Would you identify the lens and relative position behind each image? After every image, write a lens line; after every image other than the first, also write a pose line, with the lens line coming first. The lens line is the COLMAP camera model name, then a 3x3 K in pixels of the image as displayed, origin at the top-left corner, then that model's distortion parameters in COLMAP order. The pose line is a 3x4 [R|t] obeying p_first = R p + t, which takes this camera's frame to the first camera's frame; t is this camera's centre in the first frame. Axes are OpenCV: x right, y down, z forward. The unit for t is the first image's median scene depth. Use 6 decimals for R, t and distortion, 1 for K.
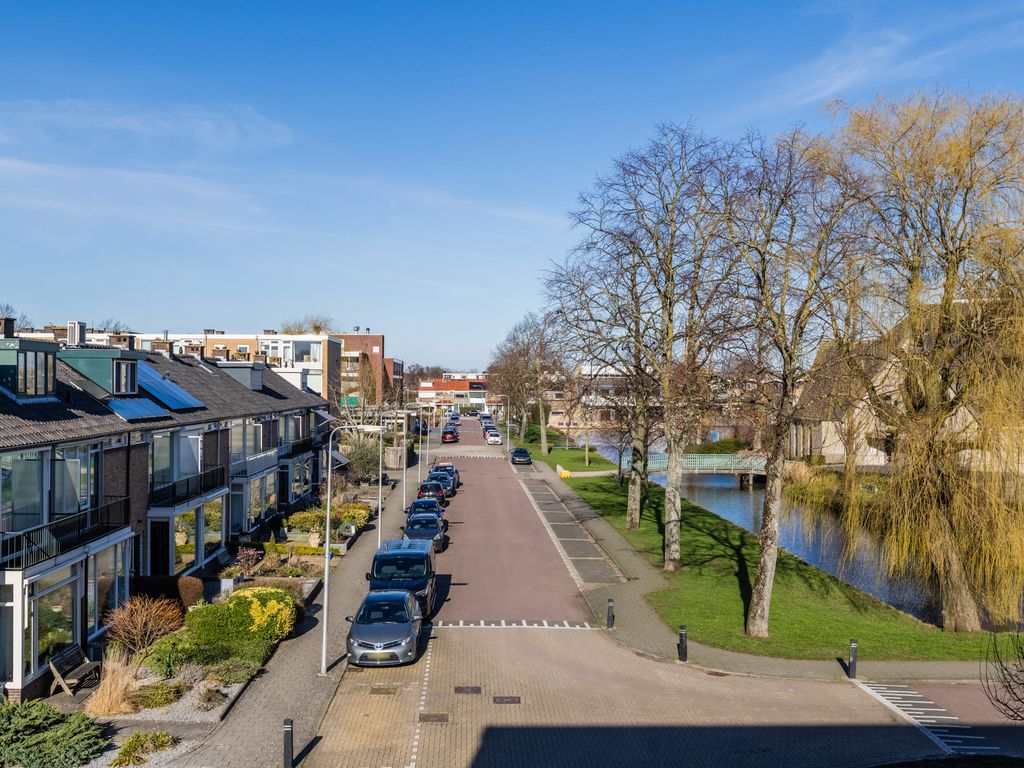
lens RADIAL K [[1139.9, 0, 509.6], [0, 1139.9, 405.4], [0, 0, 1]] dist [0.010123, 0.009145]
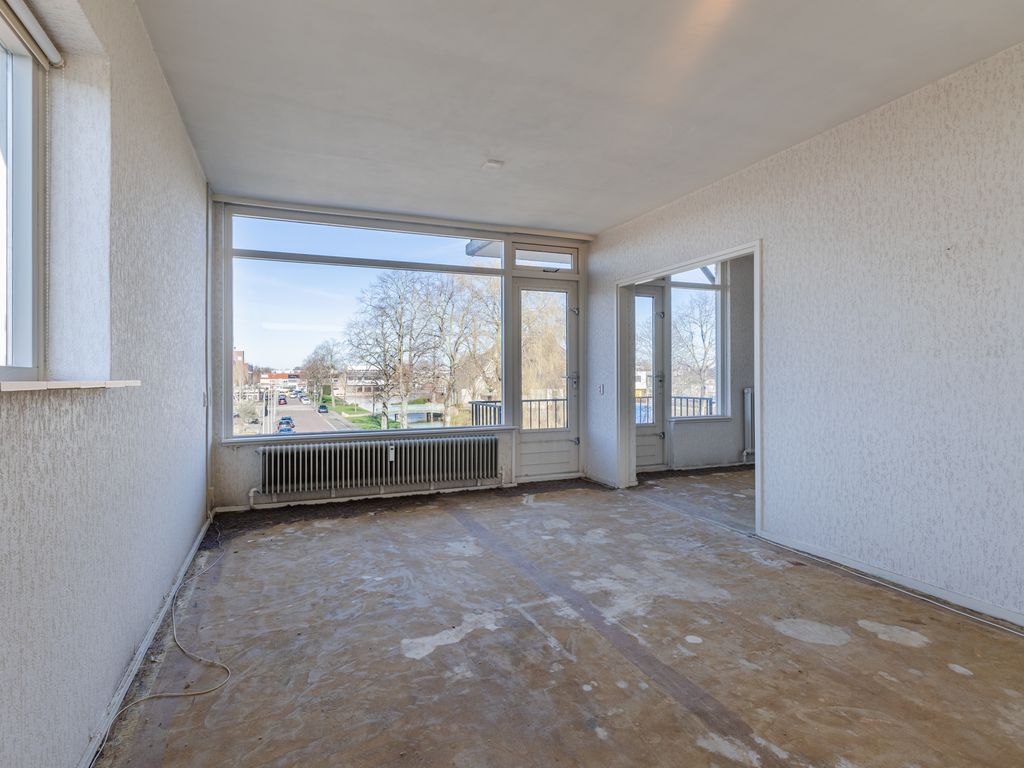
lens RADIAL K [[545.2, 0, 512.0], [0, 545.2, 384.0], [0, 0, 1]] dist [-0.020031, -0.000021]
pose [[0.934341, -0.018521, 0.355898, -0.043236], [0.019061, 0.999816, 0.001987, 0.008029], [-0.355869, 0.004927, 0.934523, -0.119591]]
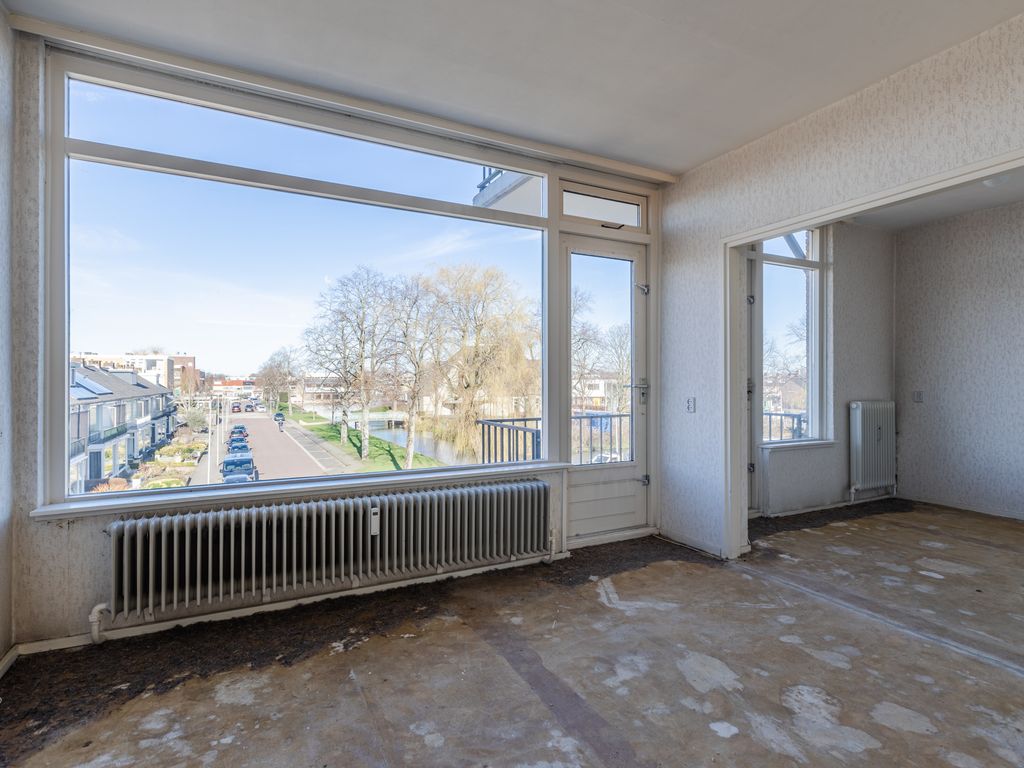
lens RADIAL K [[533.9, 0, 512.0], [0, 533.9, 384.0], [0, 0, 1]] dist [-0.000701, 0.000524]
pose [[0.904990, -0.011036, 0.425289, -0.039539], [0.017201, 0.999795, -0.010658, 0.007310], [-0.425085, 0.016960, 0.904995, -0.080280]]
